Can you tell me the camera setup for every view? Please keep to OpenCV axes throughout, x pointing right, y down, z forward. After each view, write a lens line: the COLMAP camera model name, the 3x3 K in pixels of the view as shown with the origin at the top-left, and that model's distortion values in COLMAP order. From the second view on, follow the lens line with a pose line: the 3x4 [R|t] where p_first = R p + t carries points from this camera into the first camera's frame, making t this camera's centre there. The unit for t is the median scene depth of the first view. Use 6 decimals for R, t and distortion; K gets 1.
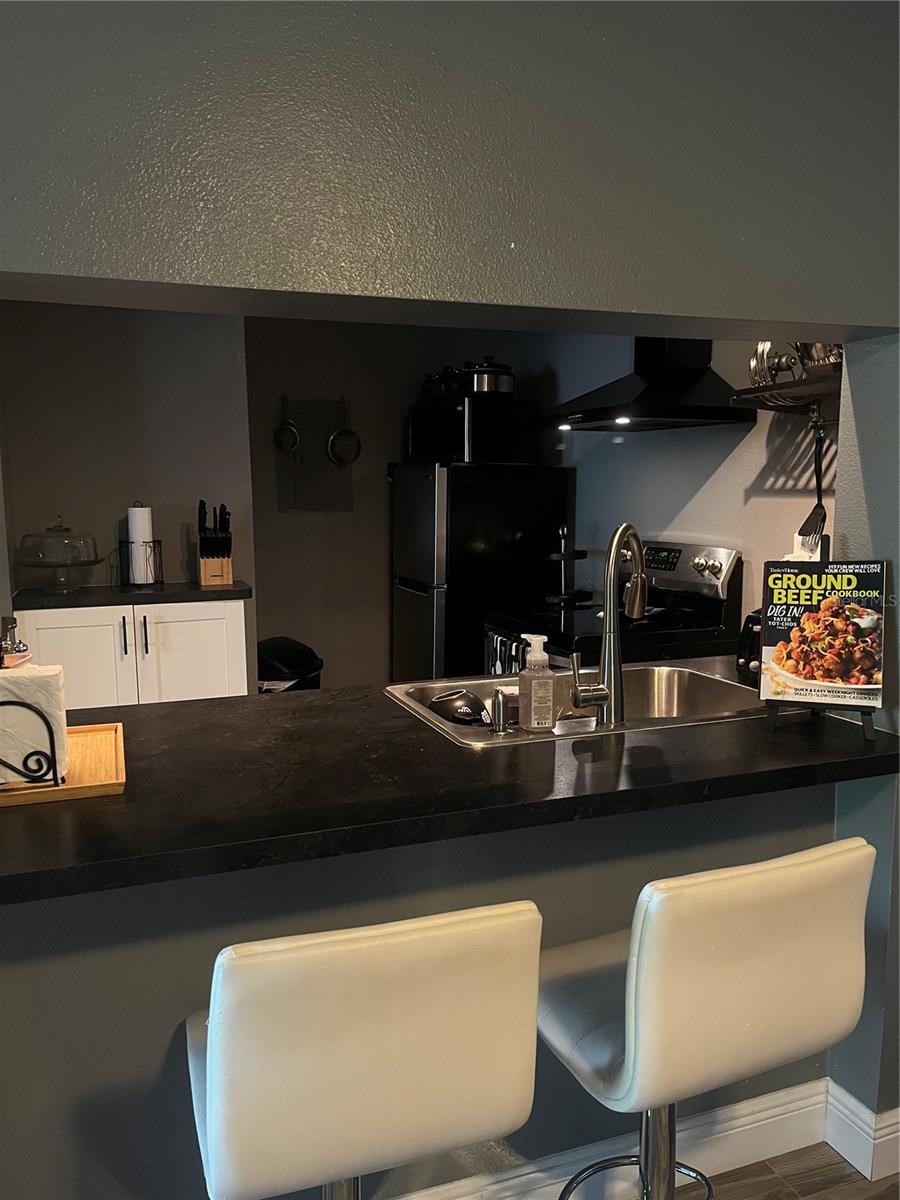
lens RADIAL K [[905.6, 0, 450.0], [0, 905.6, 600.0], [0, 0, 1]] dist [0.040833, 0.001402]
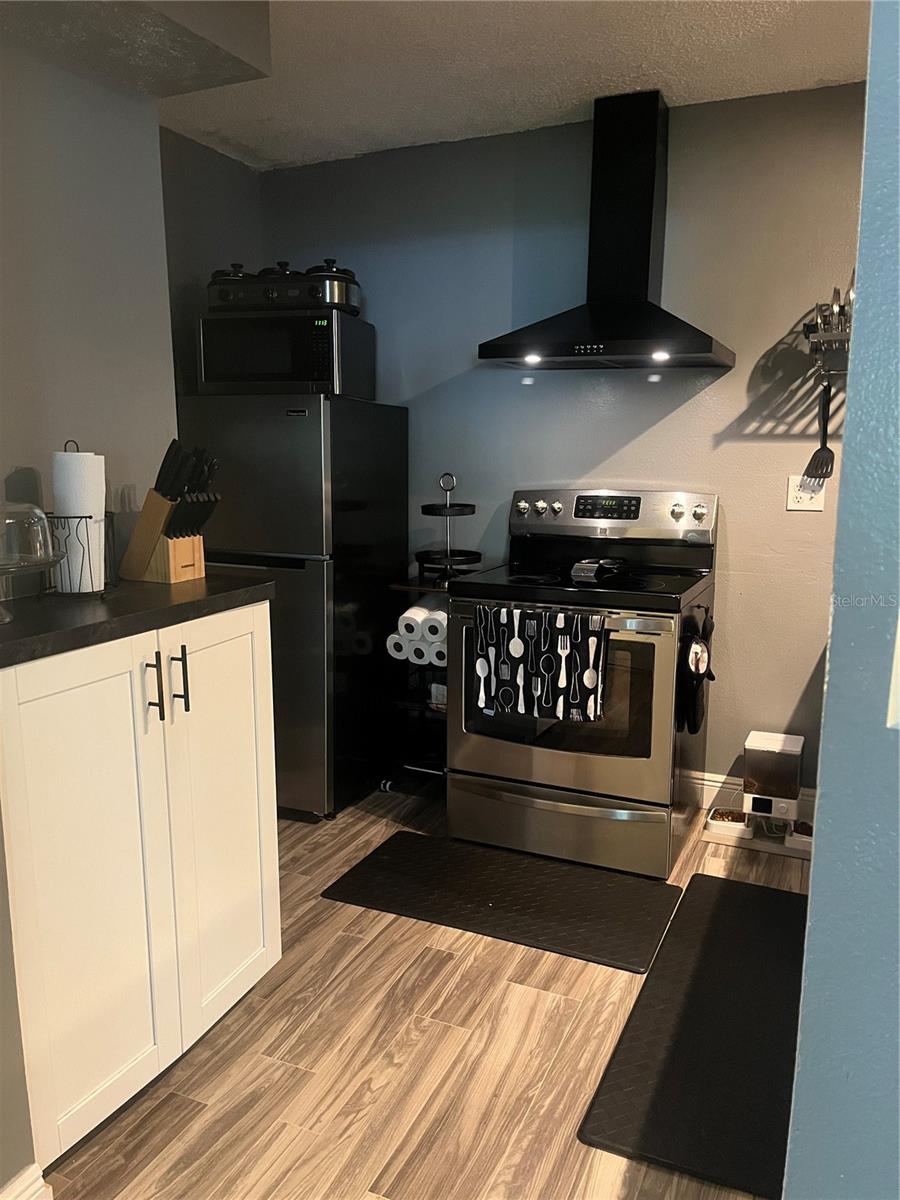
lens RADIAL K [[905.6, 0, 450.0], [0, 905.6, 600.0], [0, 0, 1]] dist [0.040833, 0.001402]
pose [[0.704038, -0.113197, 0.701082, -0.635877], [0.075887, 0.993554, 0.084213, -0.047199], [-0.706096, -0.006086, 0.708090, 0.504664]]
